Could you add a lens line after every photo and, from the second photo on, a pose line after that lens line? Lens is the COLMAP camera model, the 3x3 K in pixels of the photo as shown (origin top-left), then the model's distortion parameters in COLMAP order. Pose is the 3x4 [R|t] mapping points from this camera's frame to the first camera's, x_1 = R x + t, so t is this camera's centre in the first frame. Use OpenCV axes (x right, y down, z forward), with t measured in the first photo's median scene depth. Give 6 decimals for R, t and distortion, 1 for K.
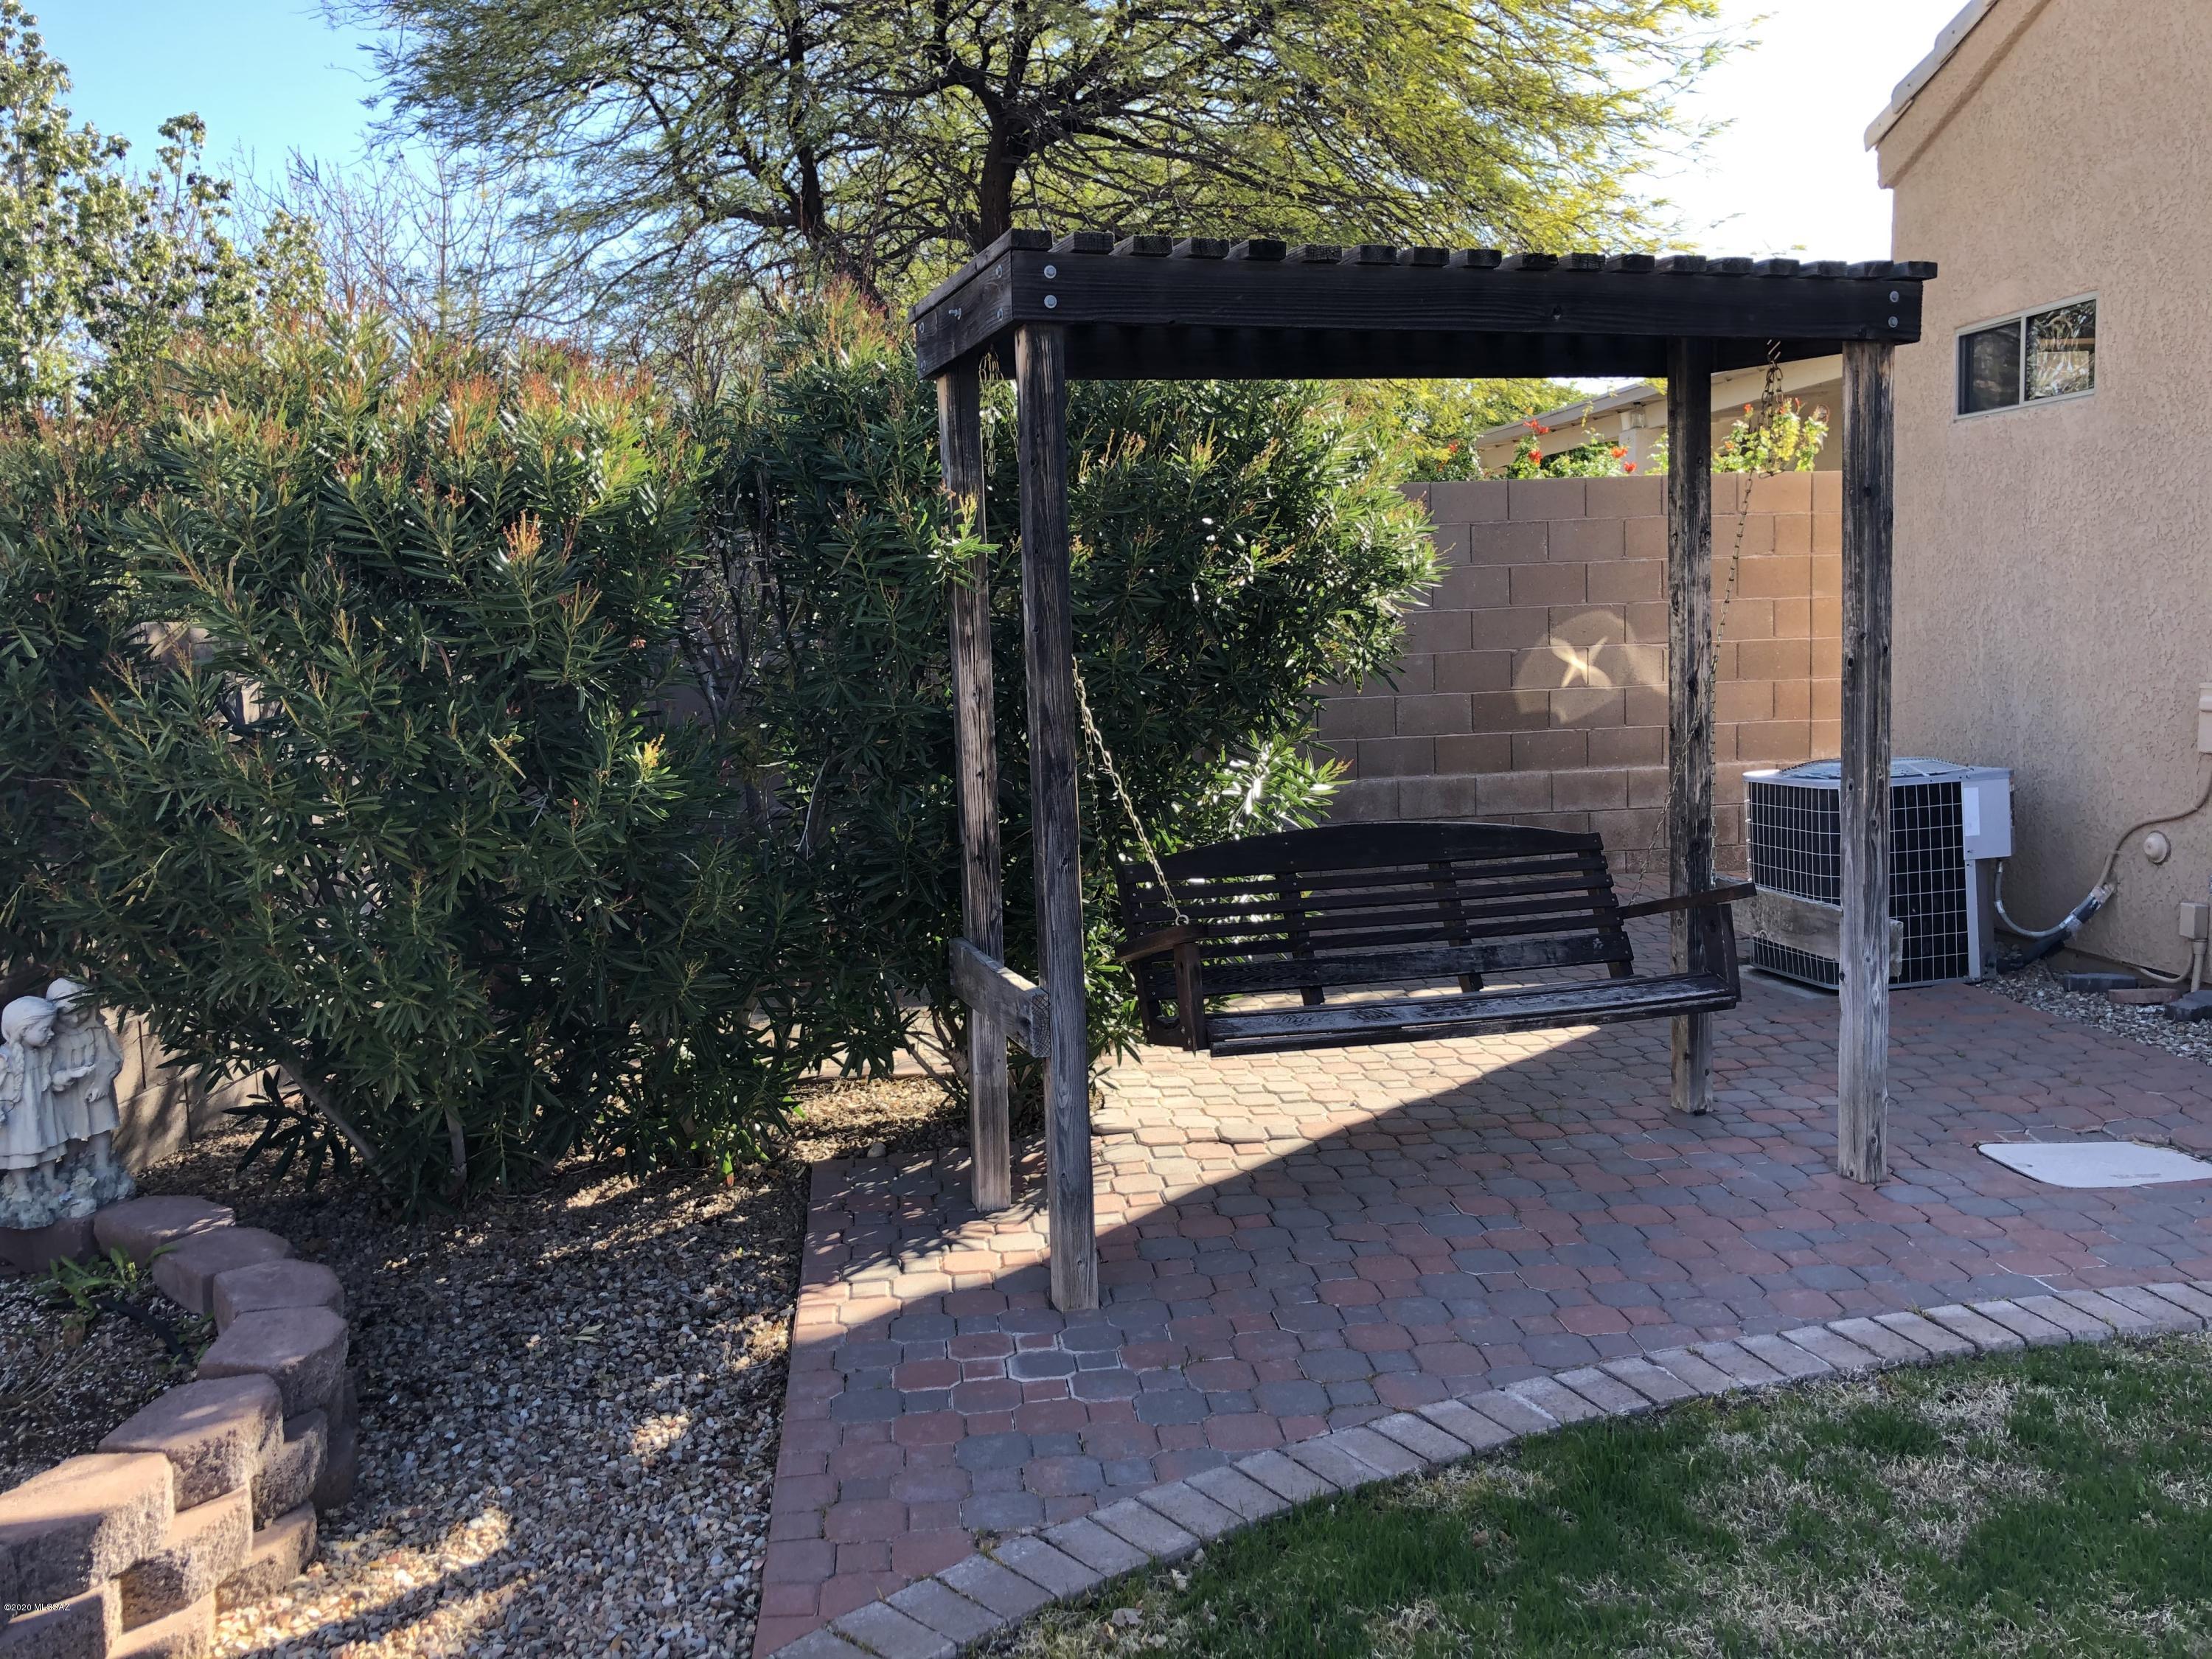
lens RADIAL K [[1849.9, 0, 1110.5], [0, 1849.9, 812.6], [0, 0, 1]] dist [0.027093, -0.041907]
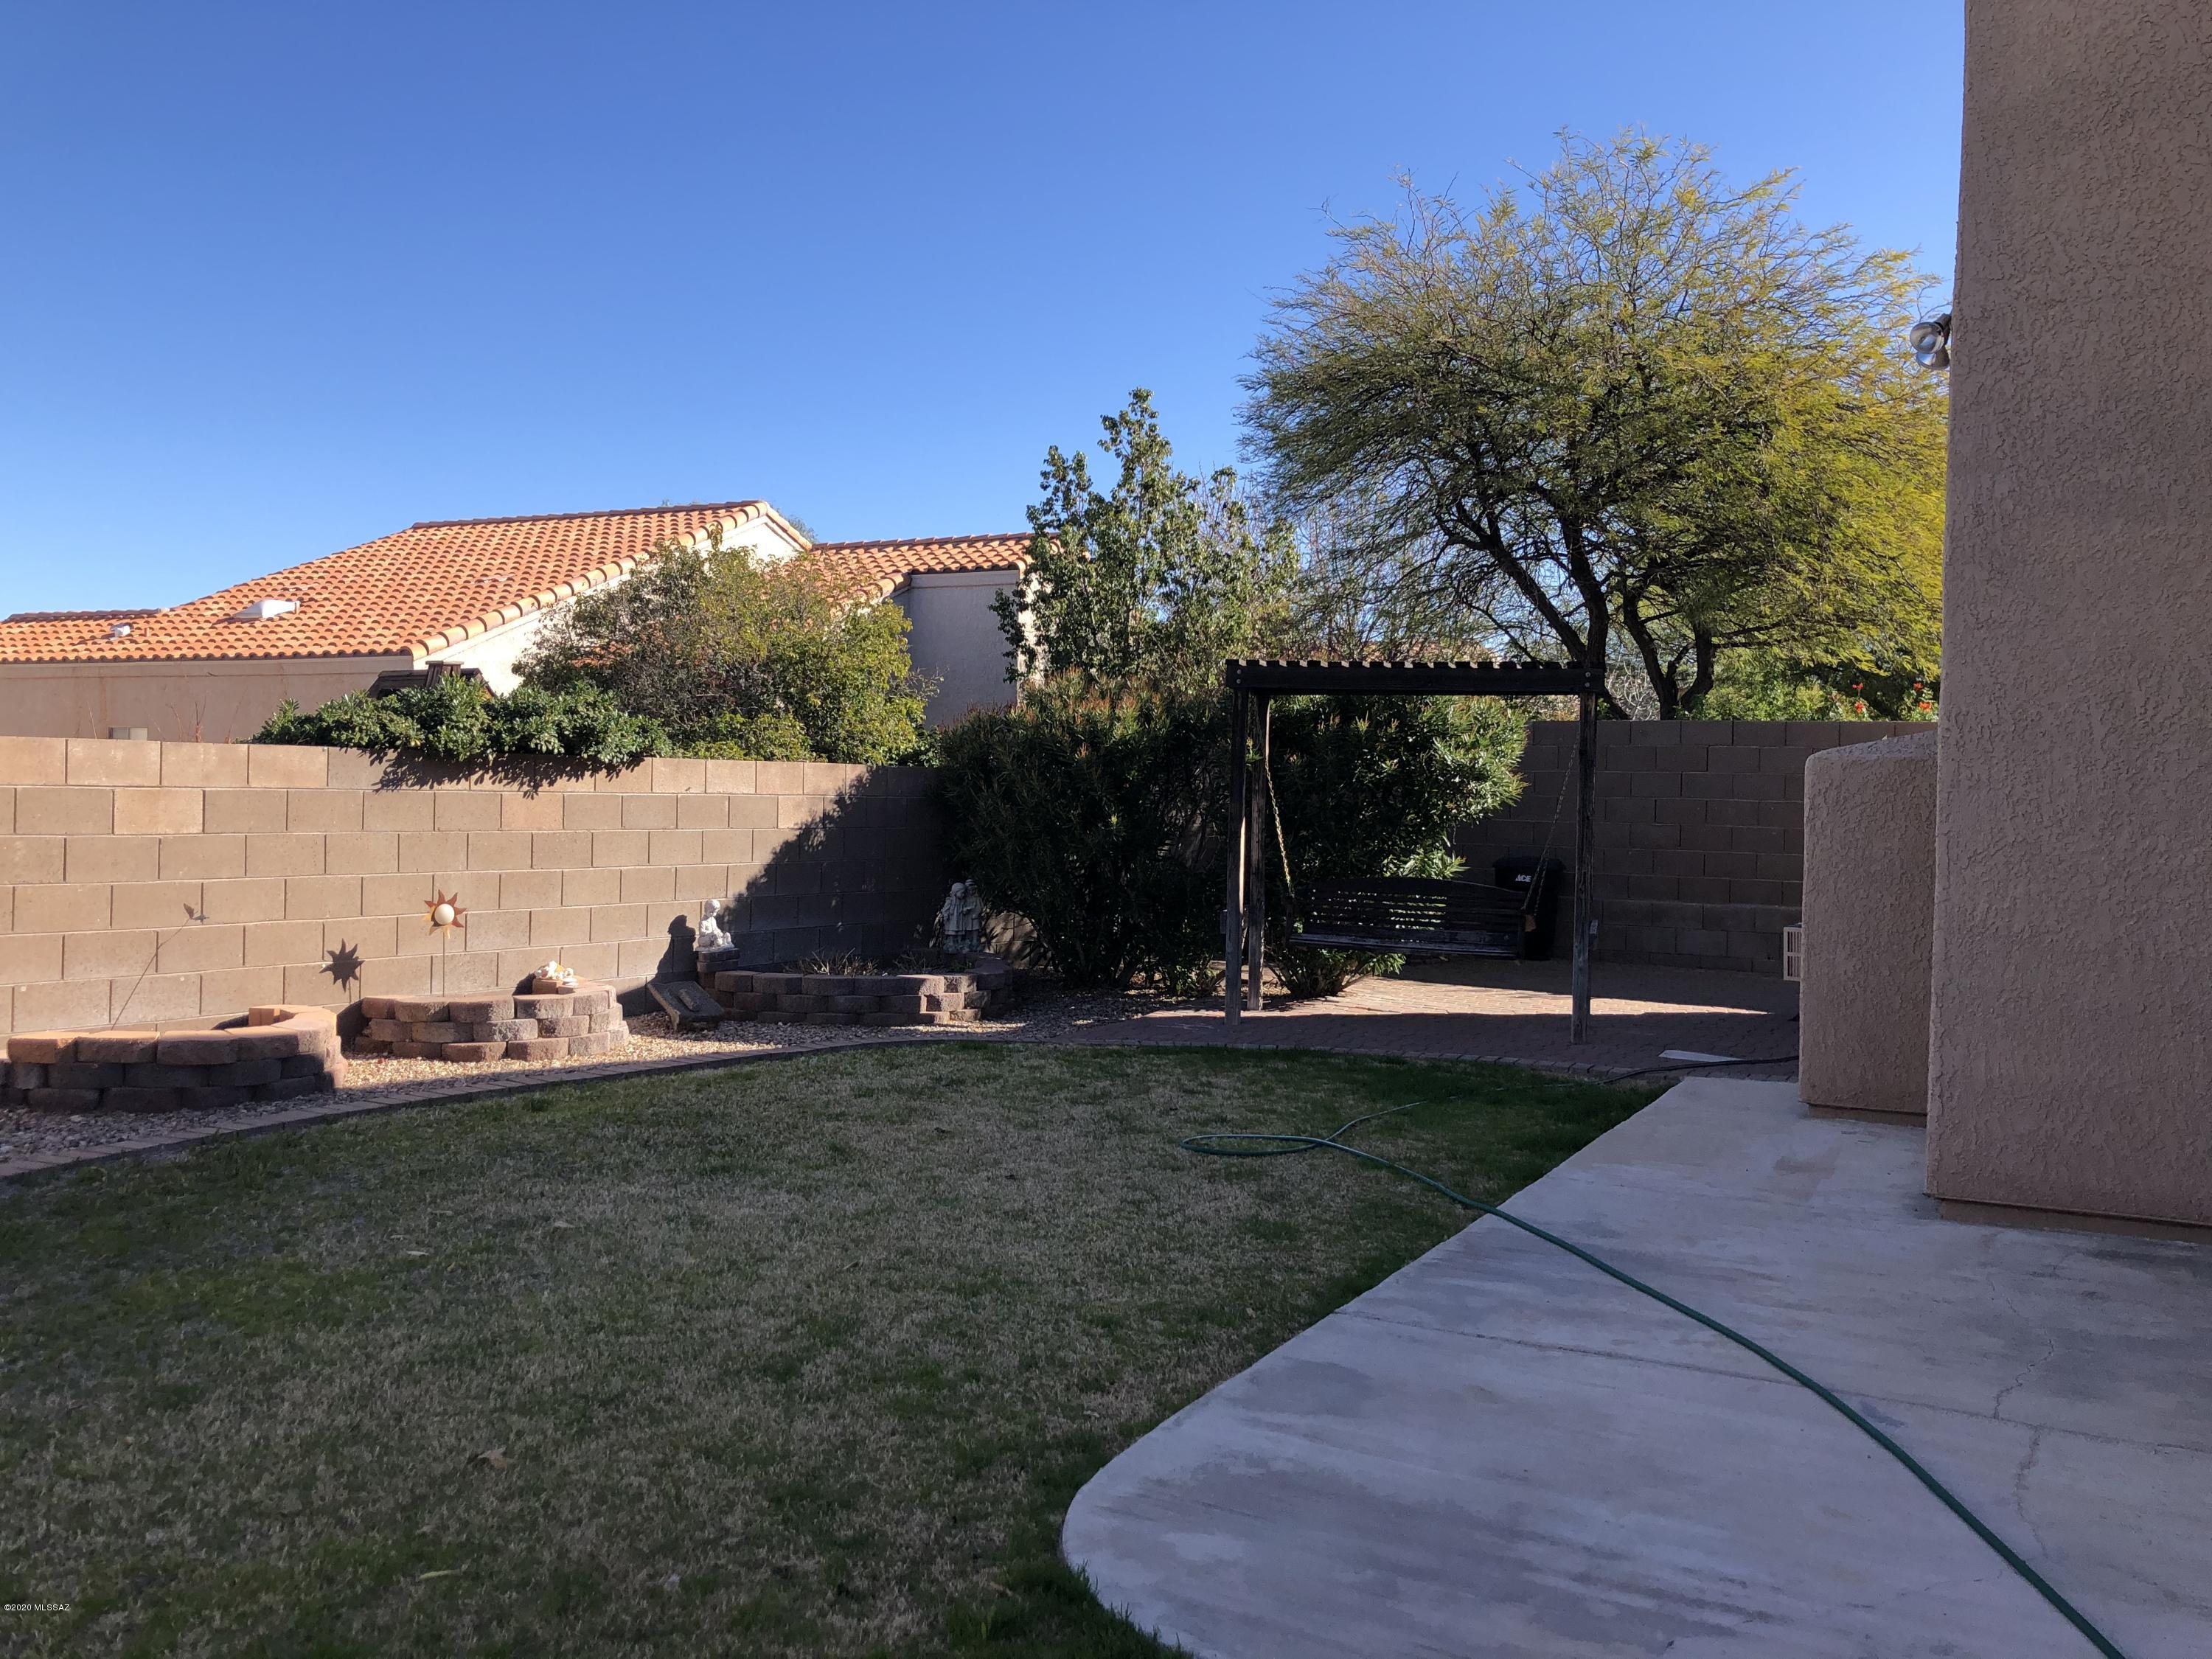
lens RADIAL K [[1849.9, 0, 1105.3], [0, 1849.9, 832.5], [0, 0, 1]] dist [0.027093, -0.041907]
pose [[0.821259, 0.064930, -0.566849, 0.384871], [-0.107851, 0.993259, -0.042483, 0.031675], [0.560270, 0.096025, 0.822725, -0.404013]]
